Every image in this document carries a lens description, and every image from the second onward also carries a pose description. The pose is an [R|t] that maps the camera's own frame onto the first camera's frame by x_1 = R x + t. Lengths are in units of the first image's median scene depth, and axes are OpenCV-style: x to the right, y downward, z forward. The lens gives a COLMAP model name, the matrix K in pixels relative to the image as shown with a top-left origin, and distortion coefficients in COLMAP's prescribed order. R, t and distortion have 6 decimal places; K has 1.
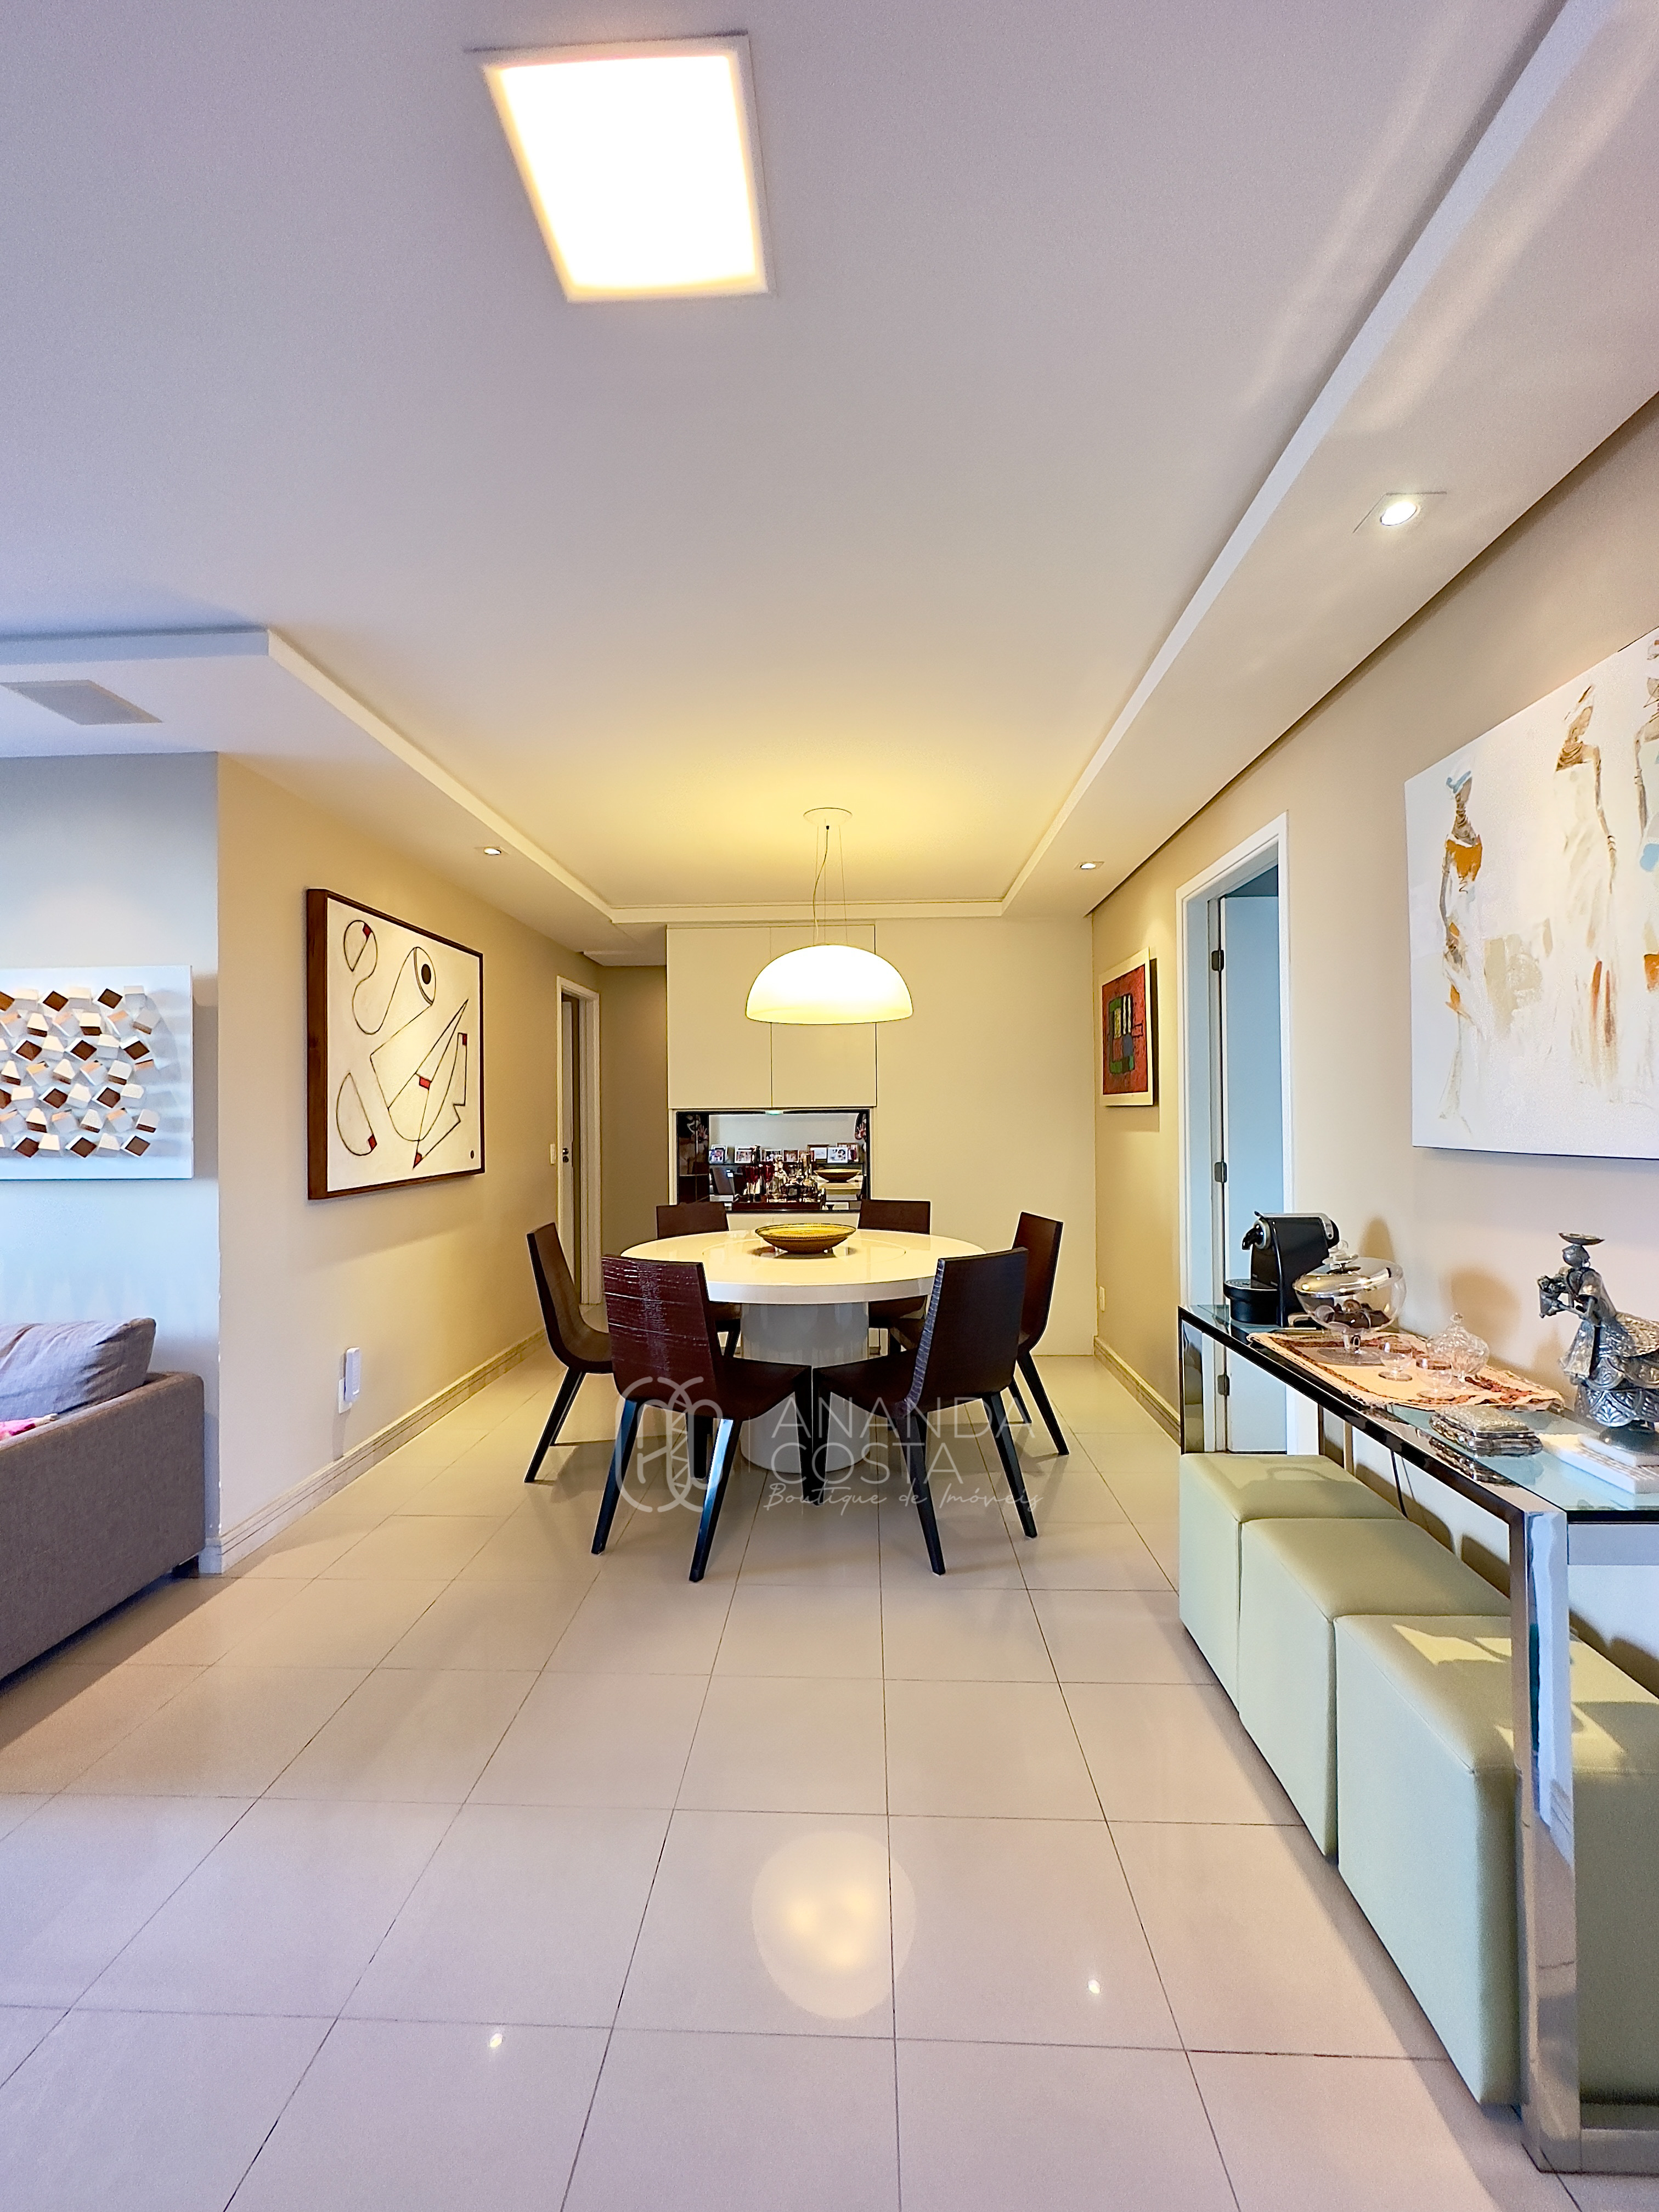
lens RADIAL K [[885.2, 0, 829.5], [0, 885.2, 1106.0], [0, 0, 1]] dist [-0.002196, -0.000329]
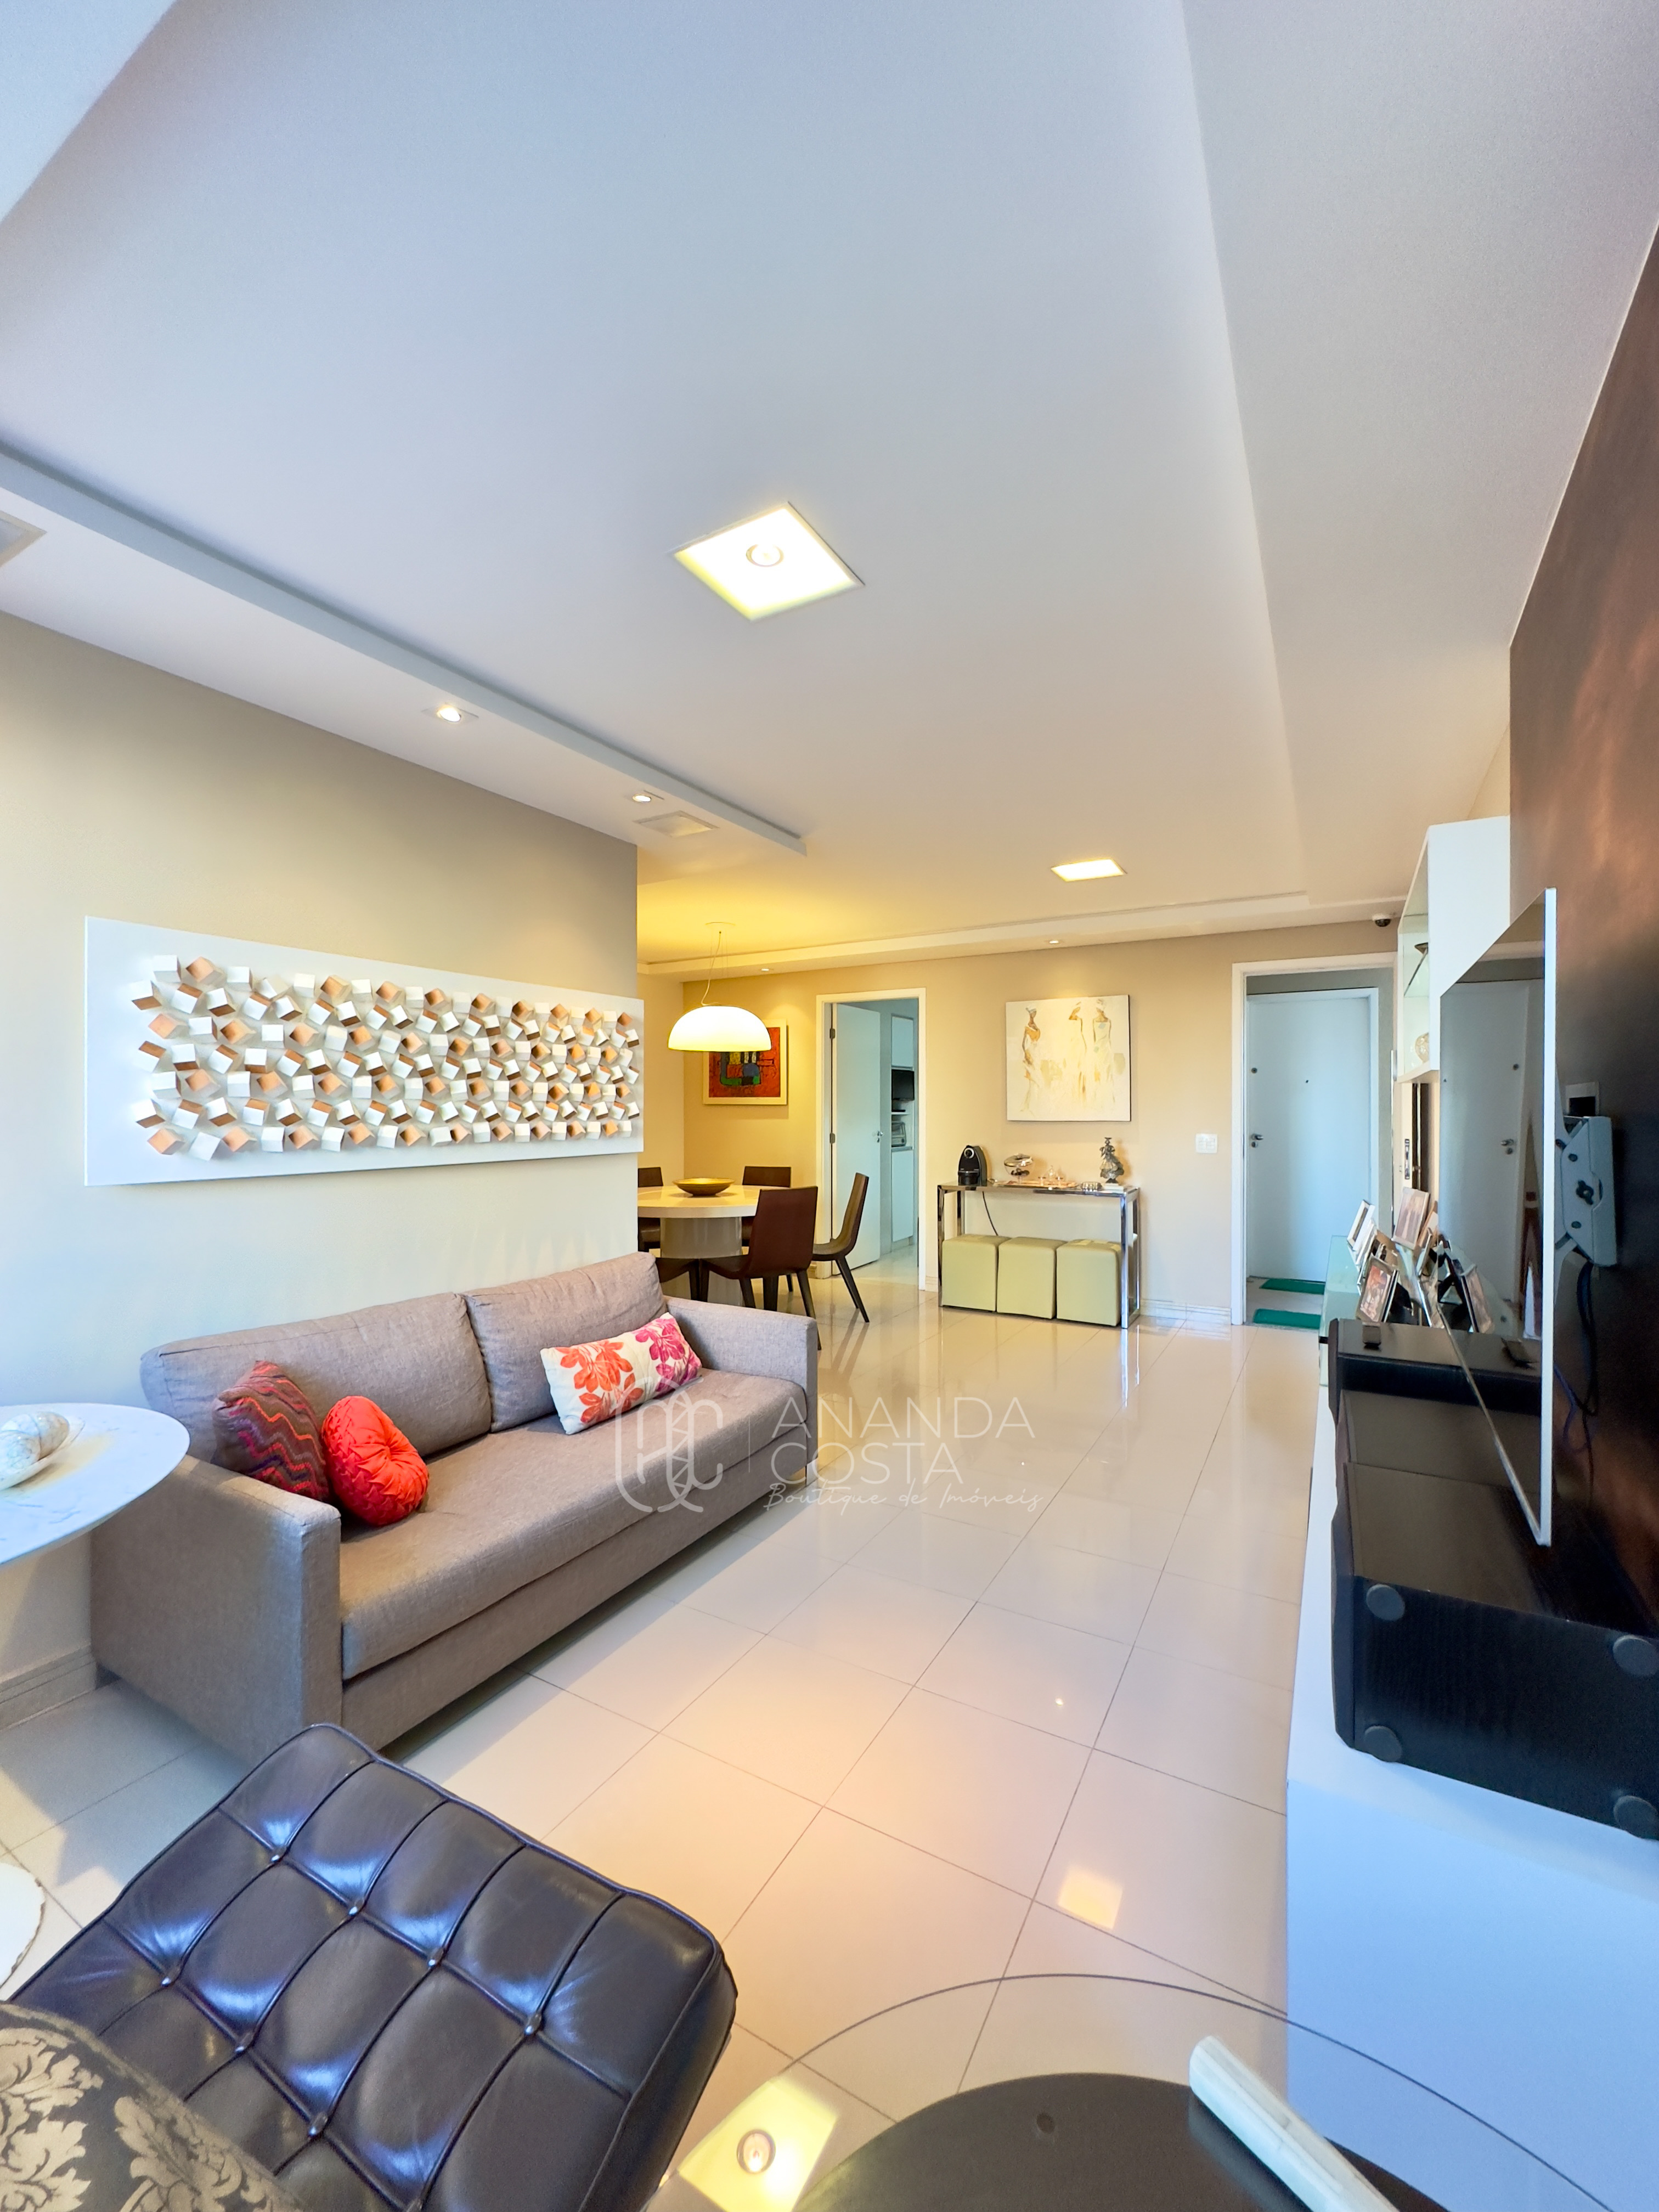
lens RADIAL K [[885.2, 0, 829.5], [0, 885.2, 1106.0], [0, 0, 1]] dist [-0.002196, -0.000329]
pose [[0.462643, 0.004823, 0.886531, -2.582342], [-0.011004, 0.999939, 0.000303, -0.000319], [-0.886476, -0.009896, 0.462668, 0.130656]]
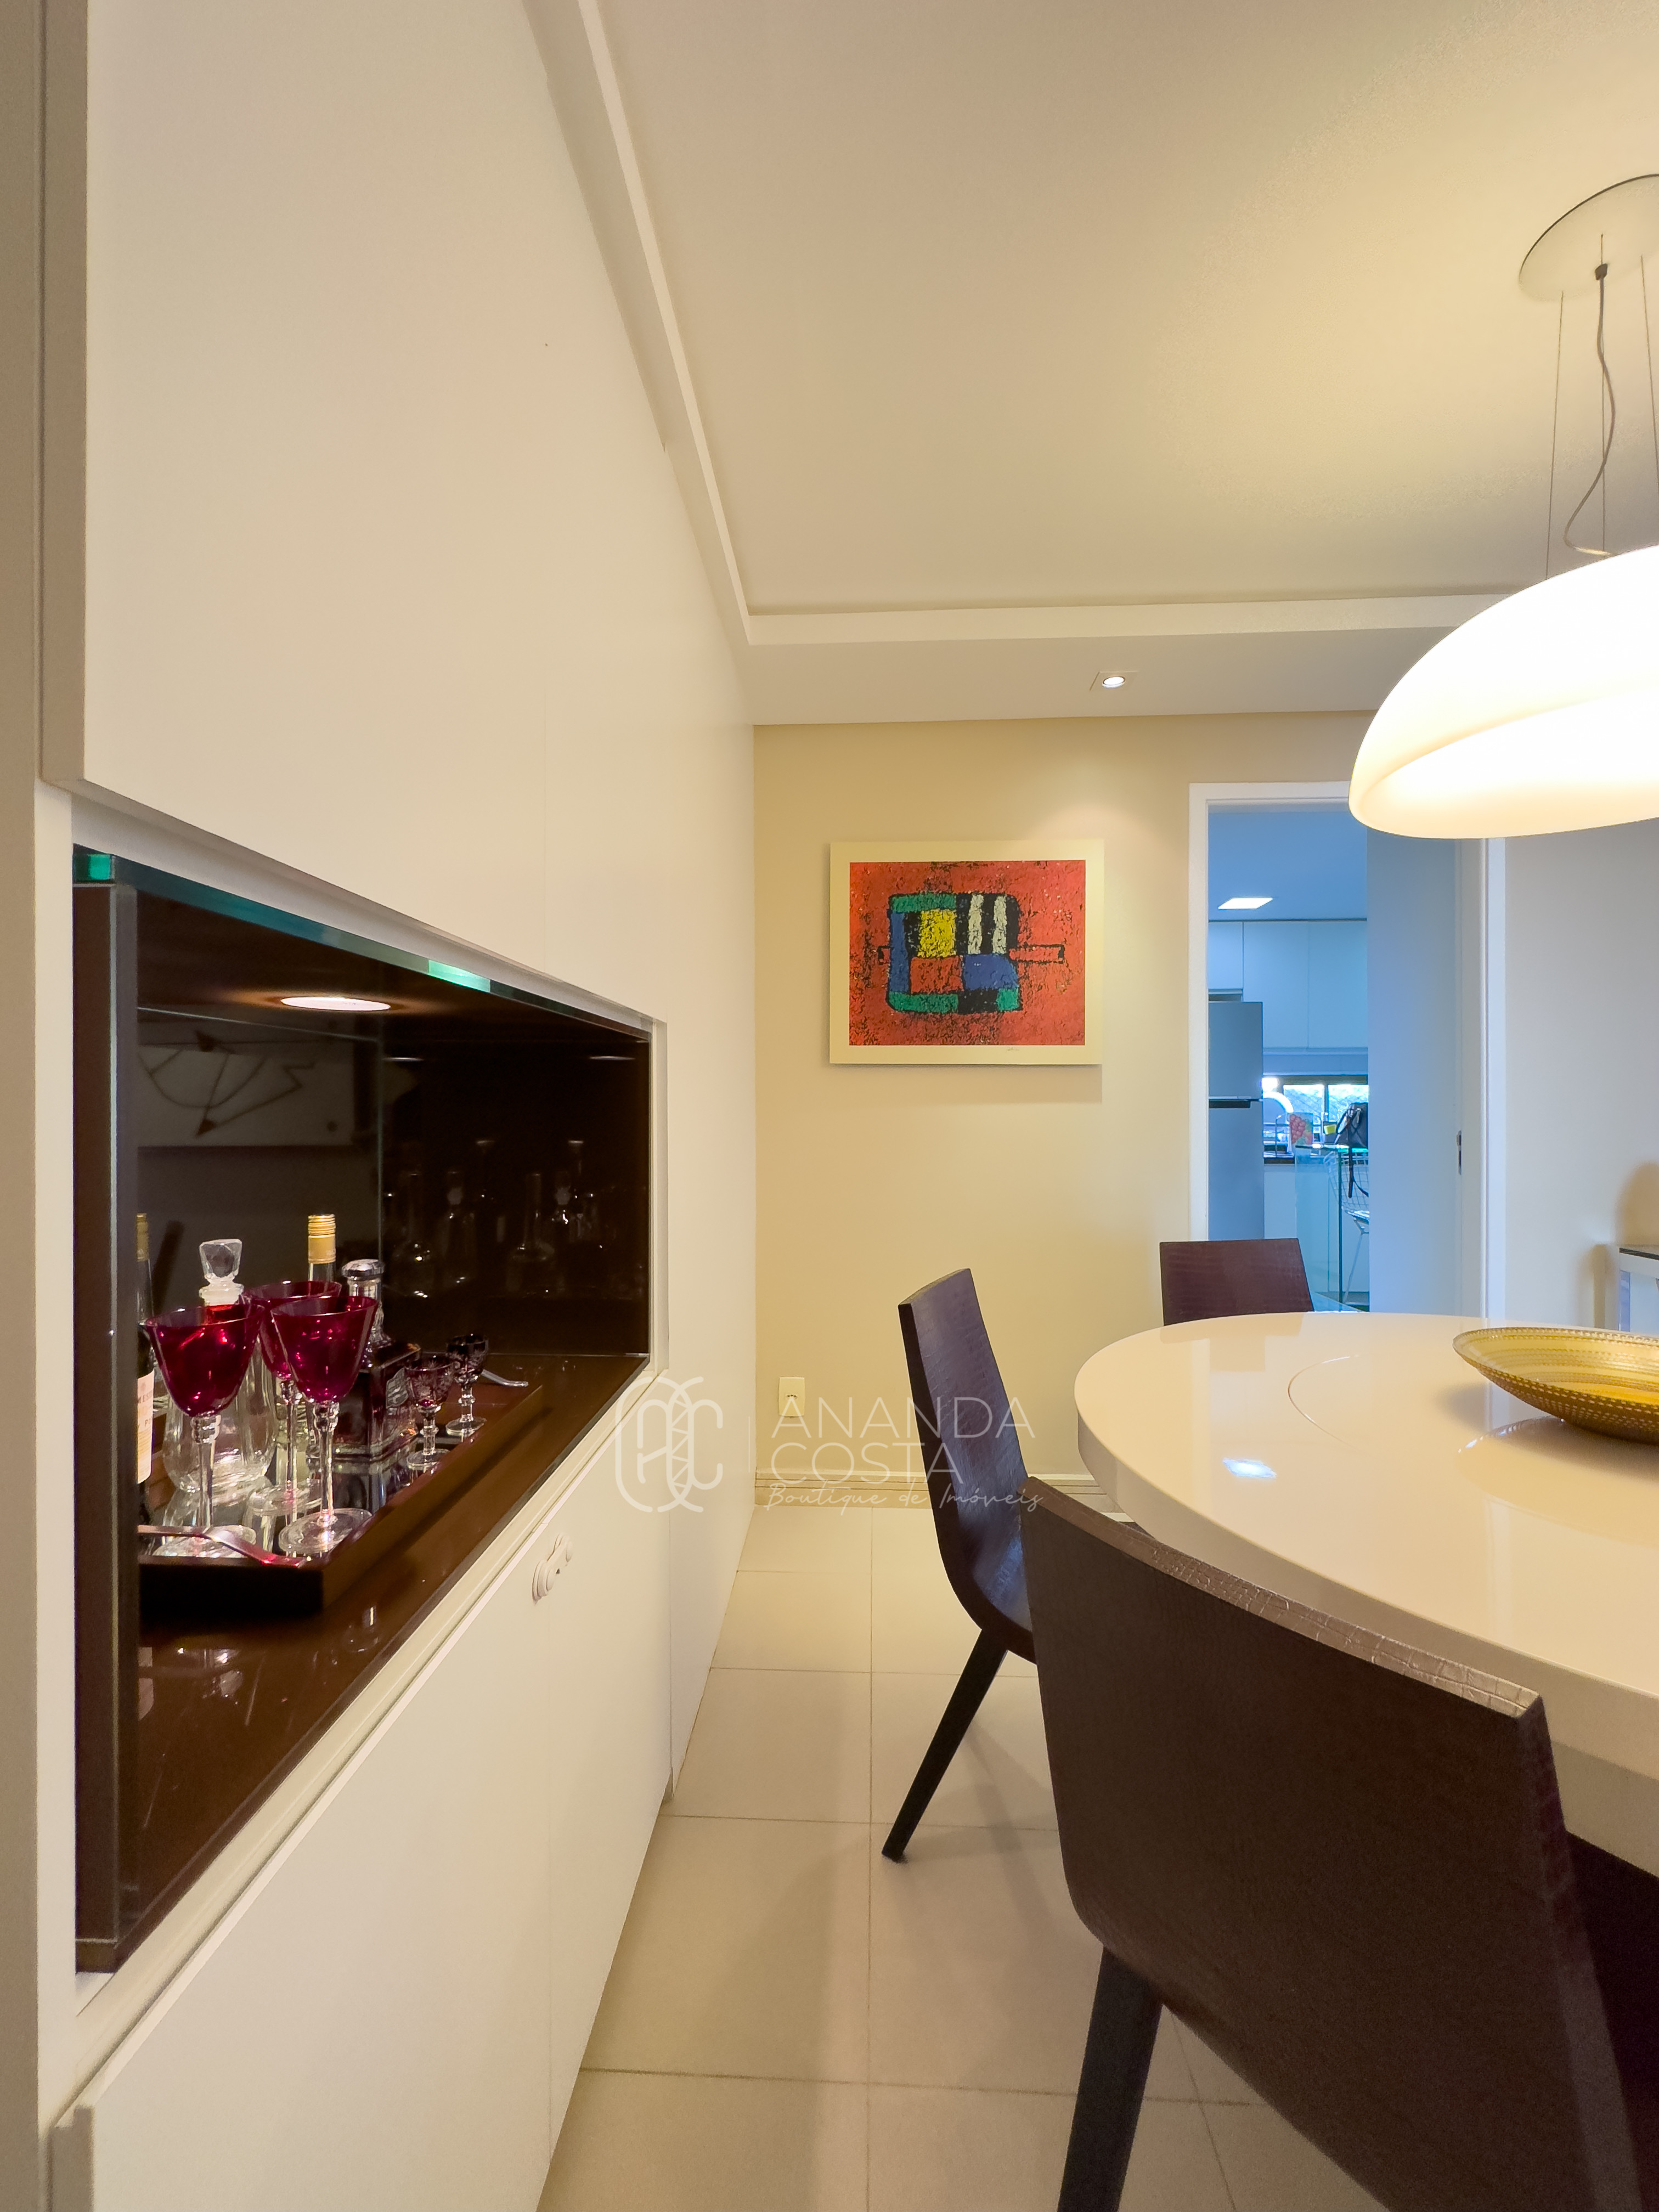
lens RADIAL K [[885.2, 0, 829.5], [0, 885.2, 1106.0], [0, 0, 1]] dist [-0.002196, -0.000329]
pose [[0.006327, 0.018007, 0.999818, -0.714077], [-0.008615, 0.999802, -0.017952, 0.097111], [-0.999943, -0.008500, 0.006481, 2.537250]]
